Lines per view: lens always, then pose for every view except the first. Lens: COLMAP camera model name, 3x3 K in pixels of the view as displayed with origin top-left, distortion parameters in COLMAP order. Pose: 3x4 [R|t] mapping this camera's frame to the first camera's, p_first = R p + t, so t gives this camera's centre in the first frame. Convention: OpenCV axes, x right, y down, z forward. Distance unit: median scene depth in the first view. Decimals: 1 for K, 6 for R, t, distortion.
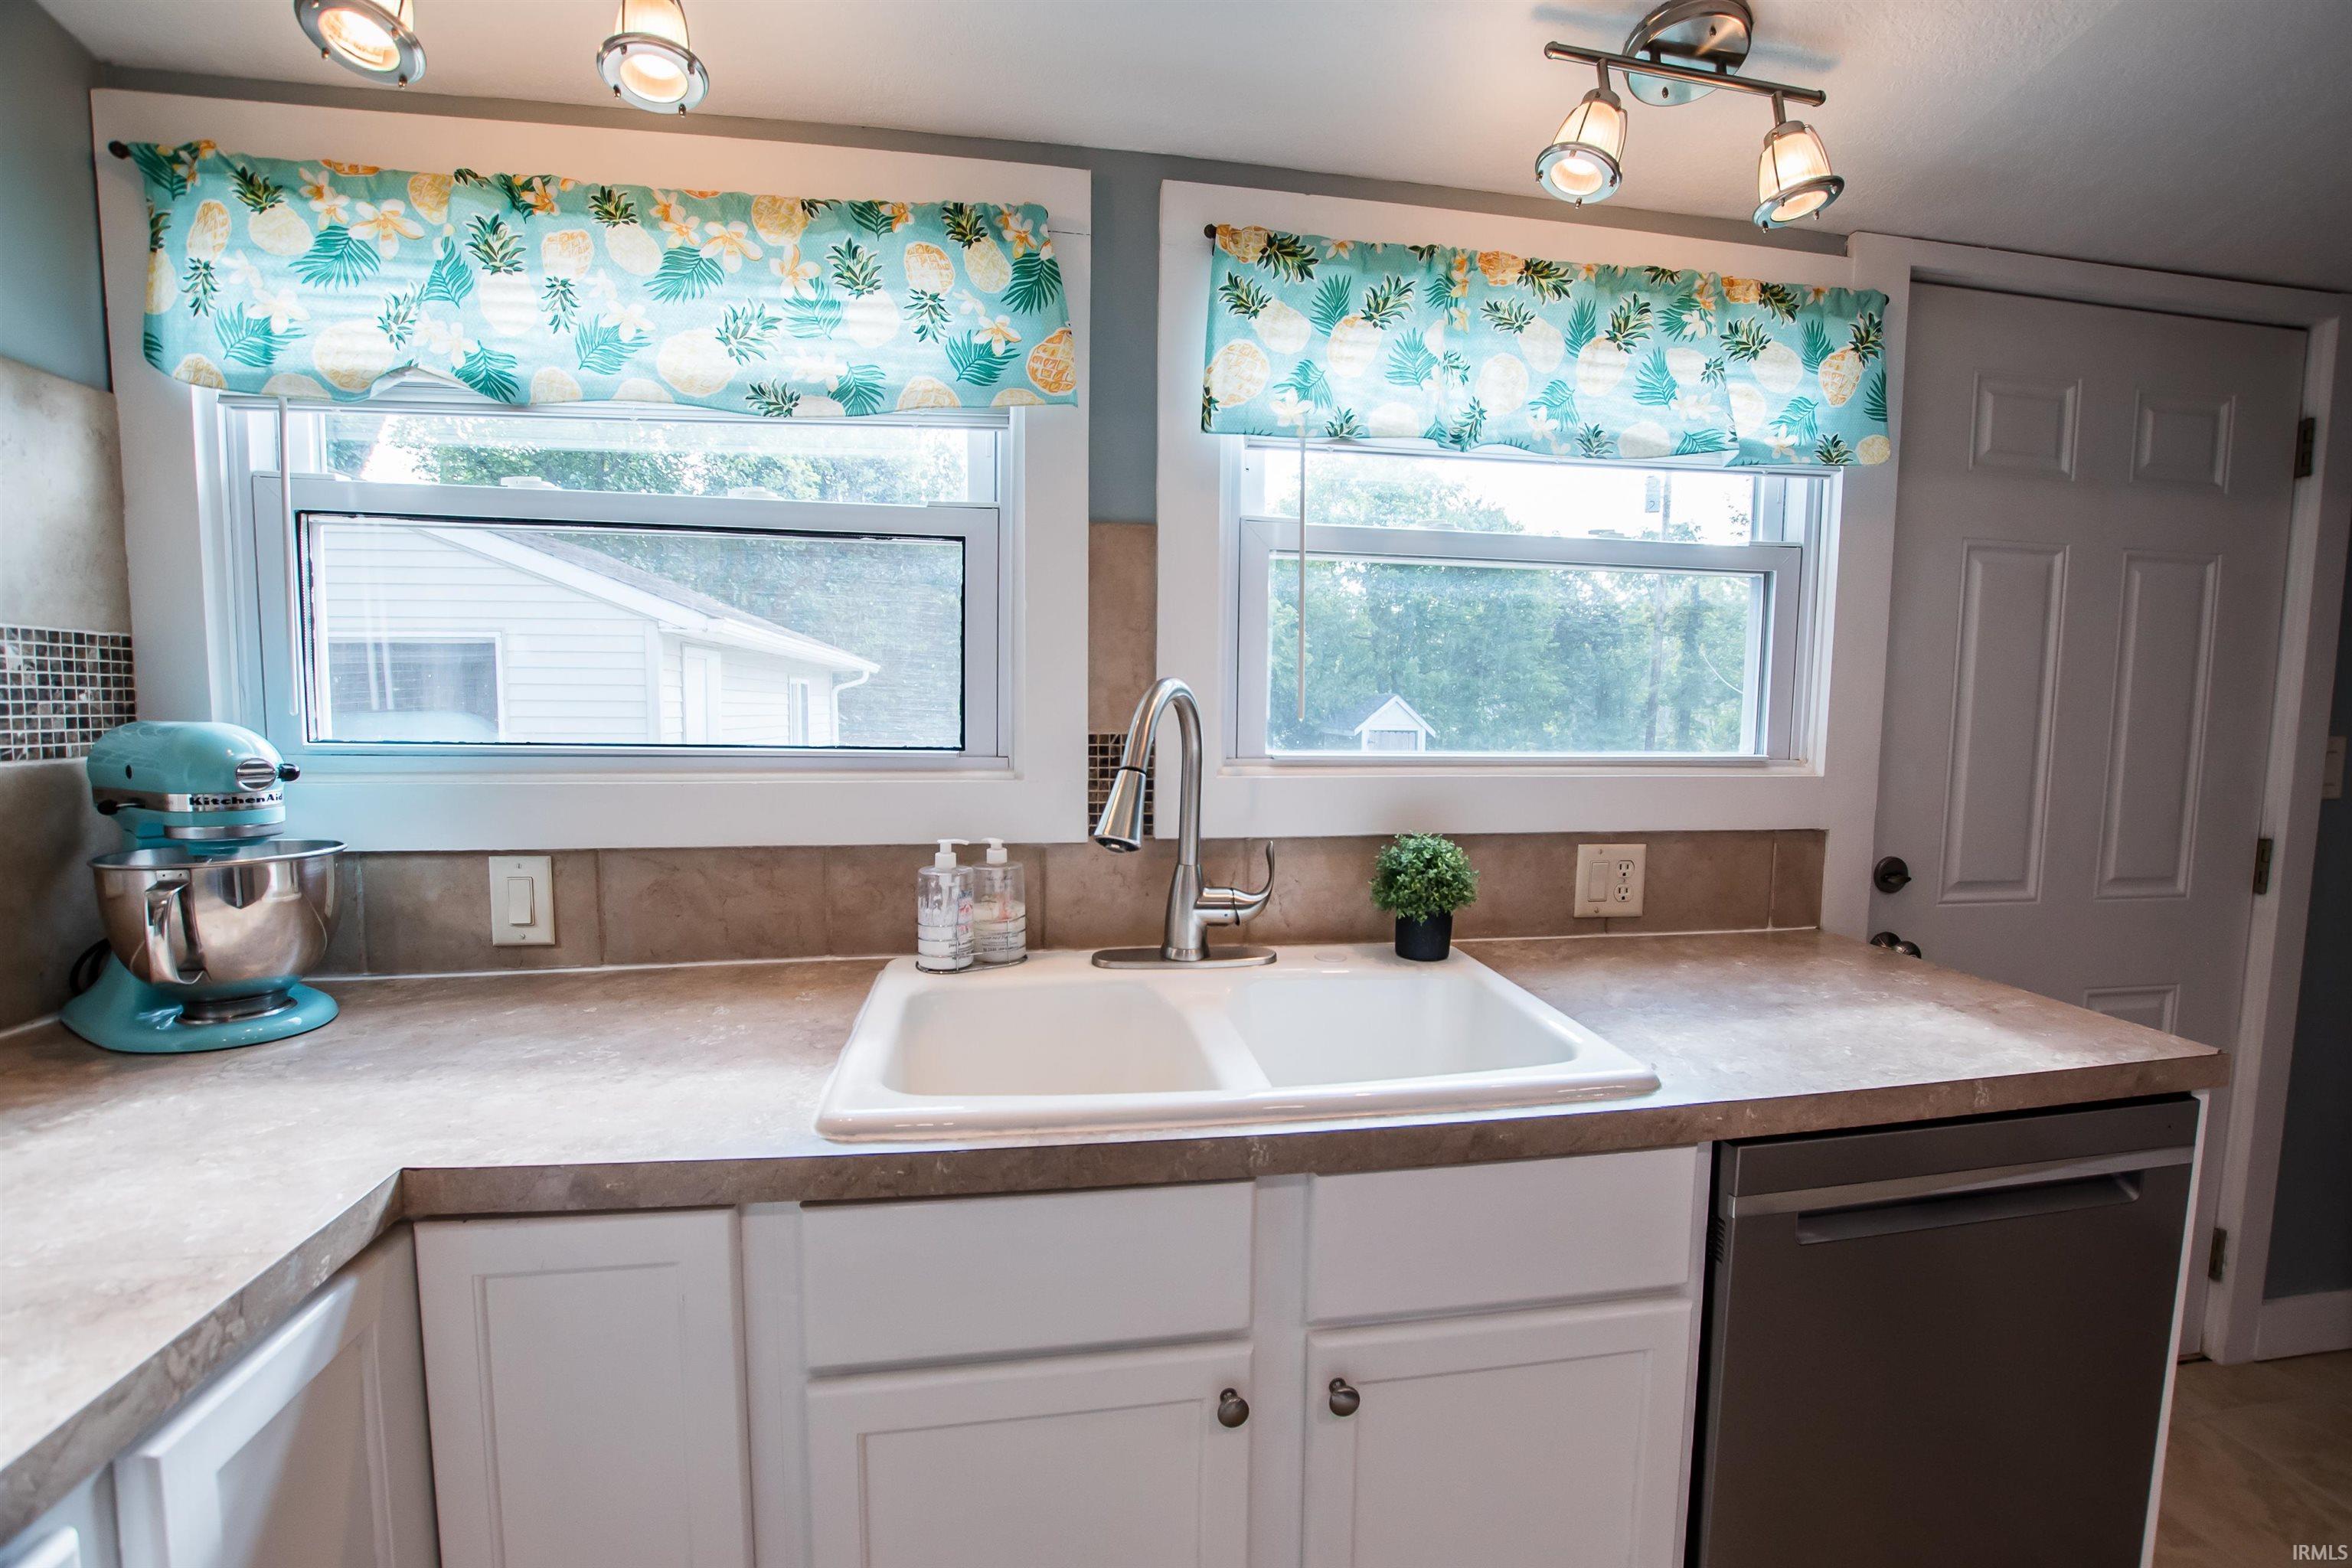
lens RADIAL K [[1037.5, 0, 1198.3], [0, 1037.5, 782.9], [0, 0, 1]] dist [-0.026066, 0.000862]
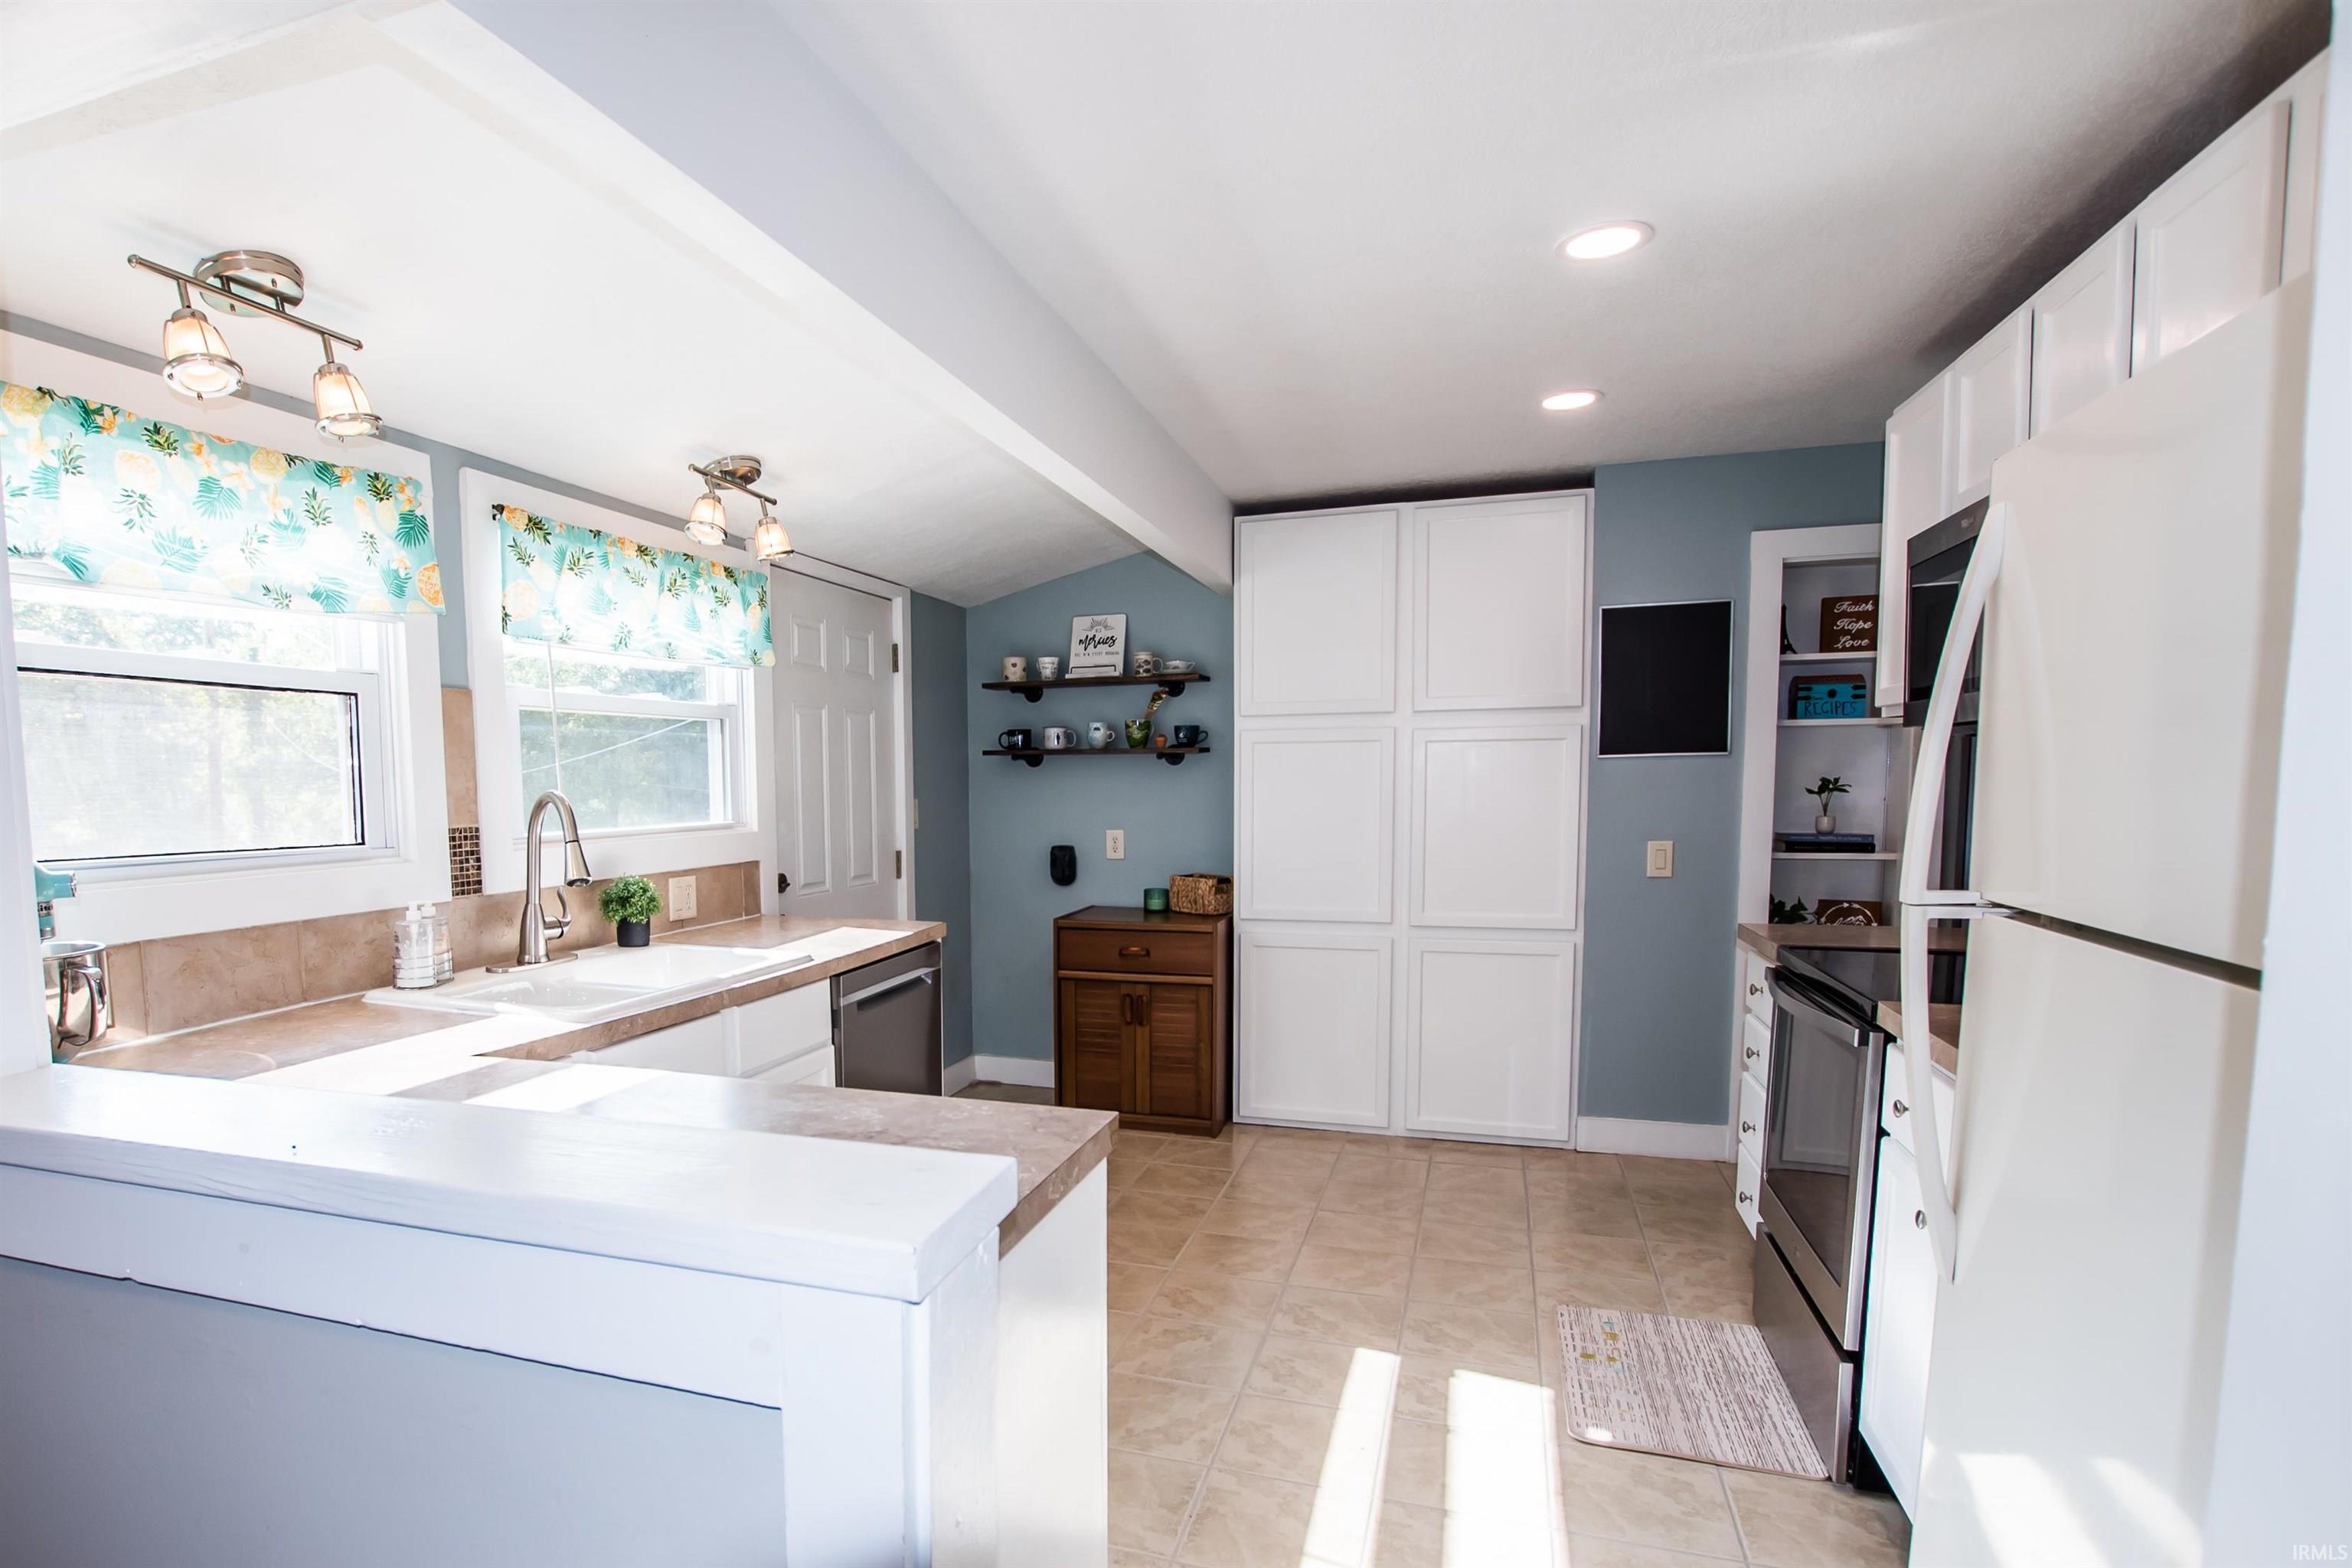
lens RADIAL K [[1178.5, 0, 1176.0], [0, 1178.5, 784.0], [0, 0, 1]] dist [-0.104494, 0.000143]
pose [[0.397423, -0.023380, 0.917338, -1.217446], [0.089205, 0.995925, -0.013263, 0.004528], [-0.913289, 0.087102, 0.397889, -0.628507]]
